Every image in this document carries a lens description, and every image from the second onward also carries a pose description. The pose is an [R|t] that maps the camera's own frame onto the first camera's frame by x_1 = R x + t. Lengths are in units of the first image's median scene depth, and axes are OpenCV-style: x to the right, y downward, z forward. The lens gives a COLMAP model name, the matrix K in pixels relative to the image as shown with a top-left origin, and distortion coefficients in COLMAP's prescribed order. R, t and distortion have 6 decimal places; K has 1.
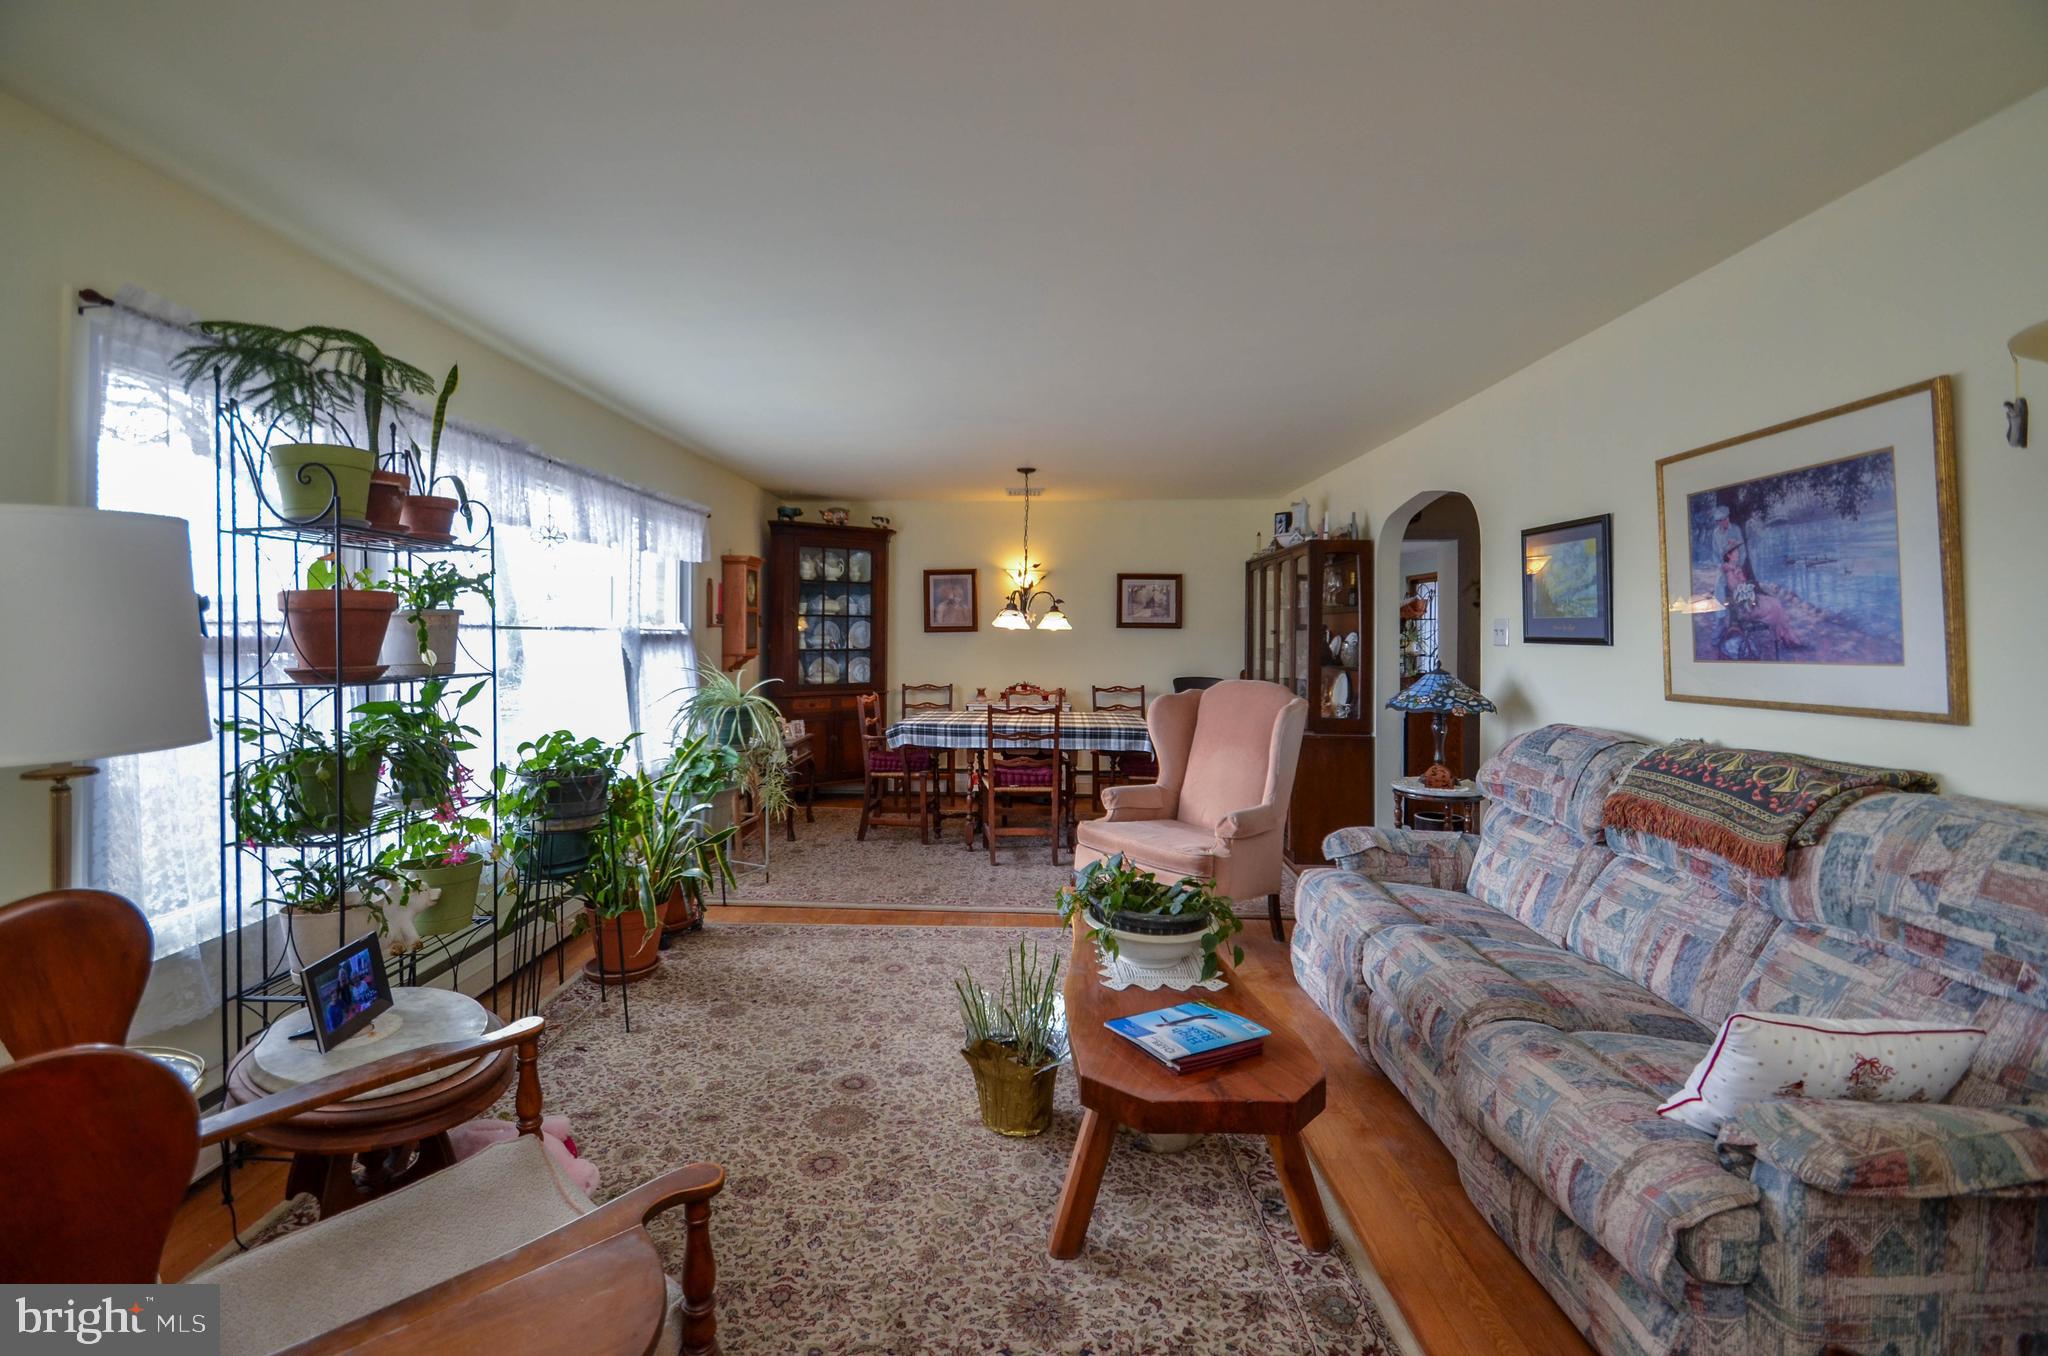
lens RADIAL K [[918.7, 0, 976.1], [0, 918.7, 622.2], [0, 0, 1]] dist [0.009554, -0.010038]
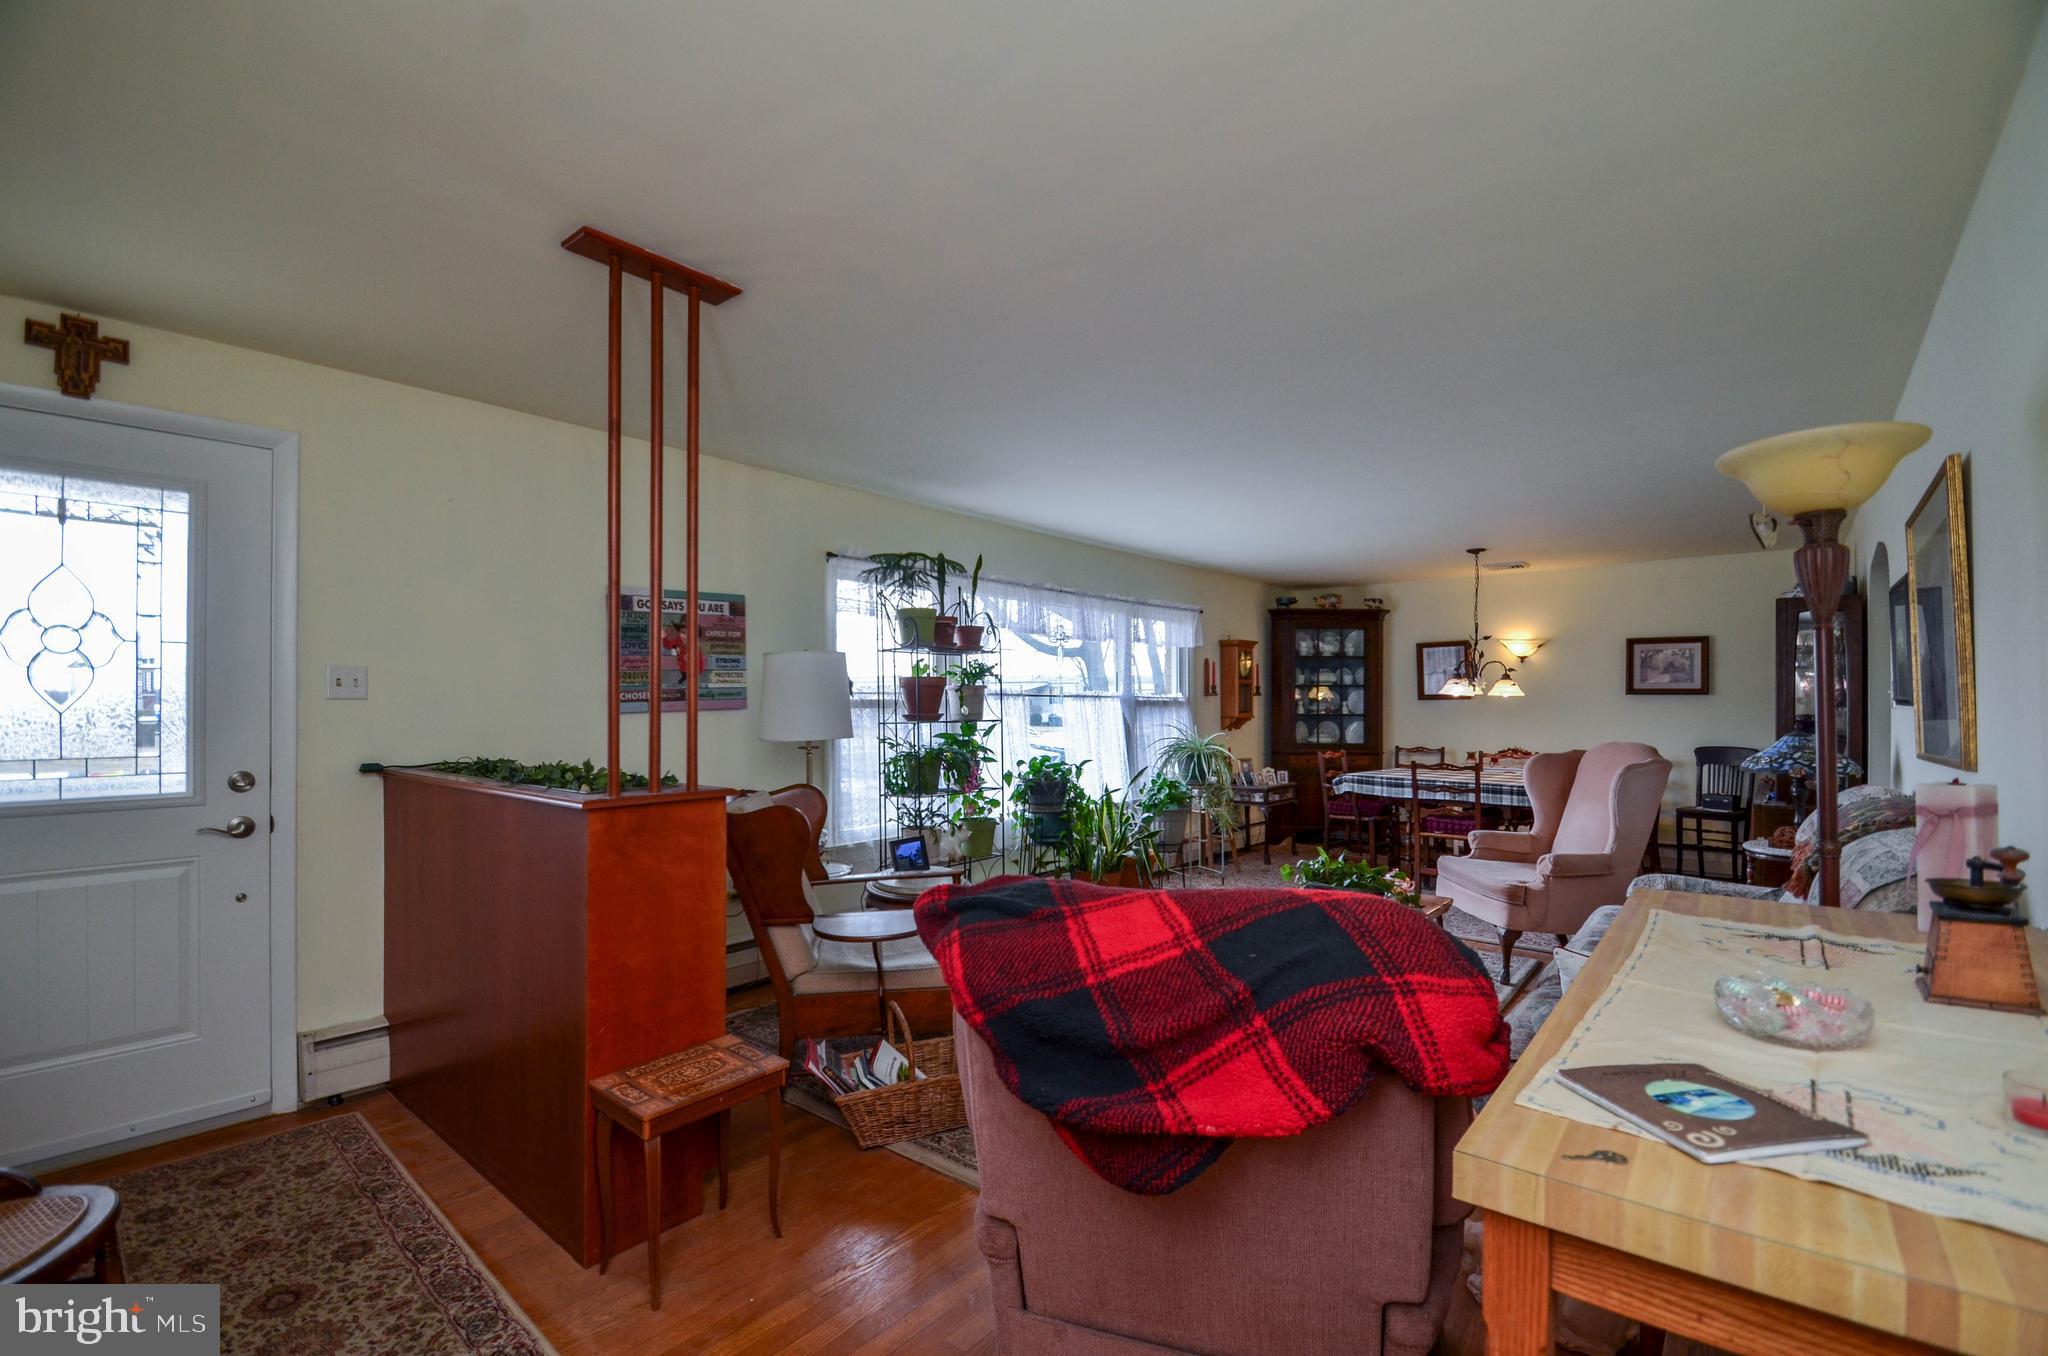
lens RADIAL K [[883.4, 0, 1020.5], [0, 883.4, 706.9], [0, 0, 1]] dist [-0.001262, -0.003603]
pose [[0.795247, 0.001615, -0.606283, 0.426010], [0.007262, 0.999899, 0.012189, 0.006885], [0.606242, -0.014096, 0.795155, -0.274073]]
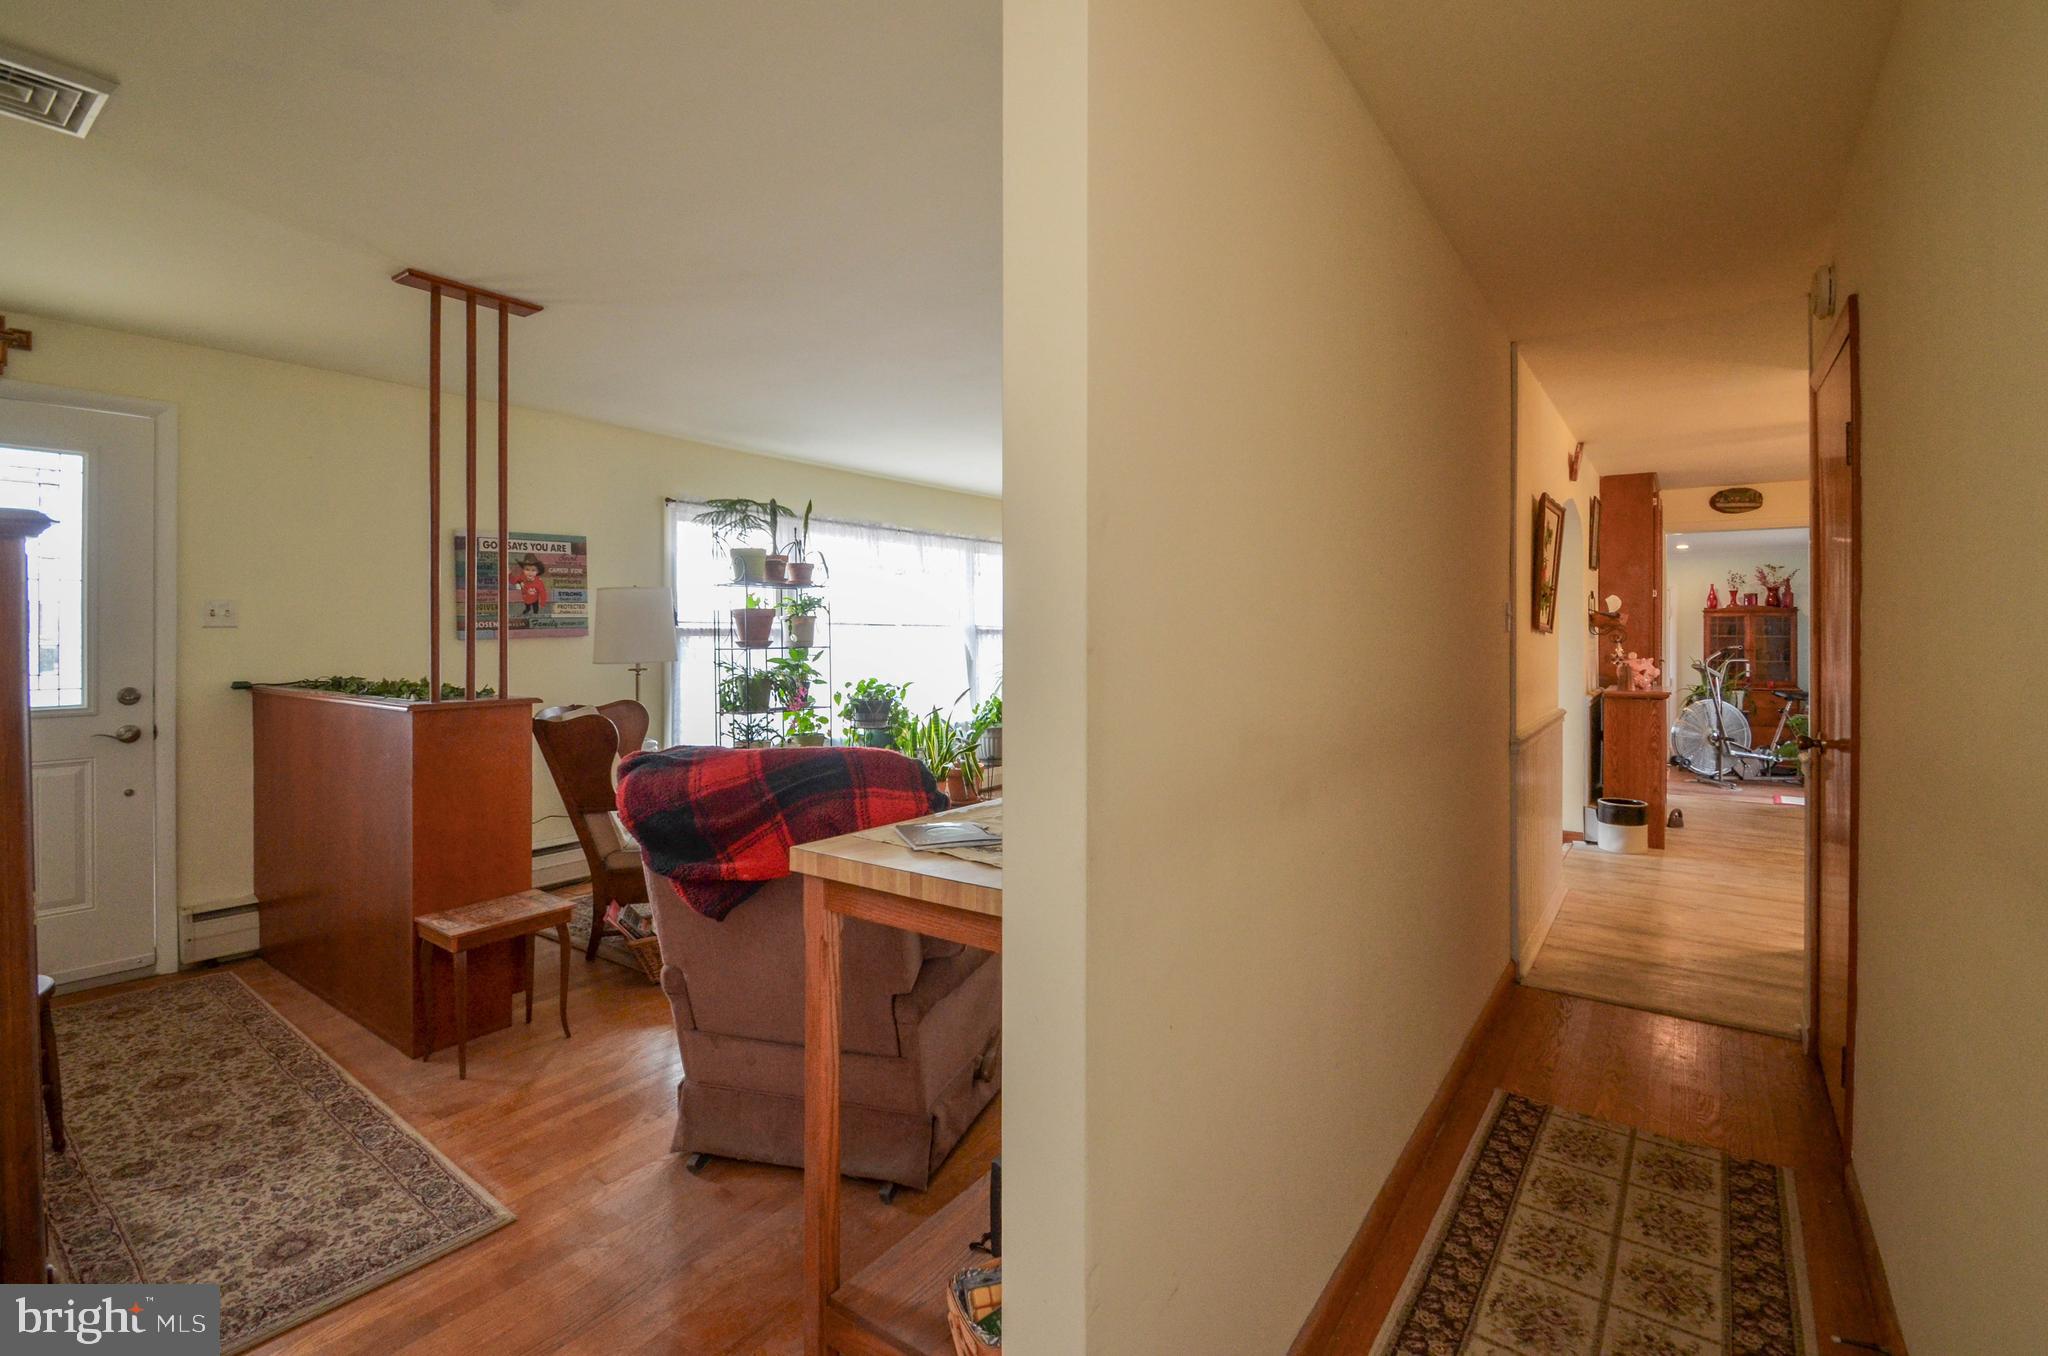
lens RADIAL K [[918.7, 0, 1014.1], [0, 918.7, 644.8], [0, 0, 1]] dist [0.009554, -0.010038]
pose [[0.830932, 0.007935, -0.556317, 0.724902], [0.005368, 0.999737, 0.022278, 0.006487], [0.556348, -0.021498, 0.830671, -0.357413]]
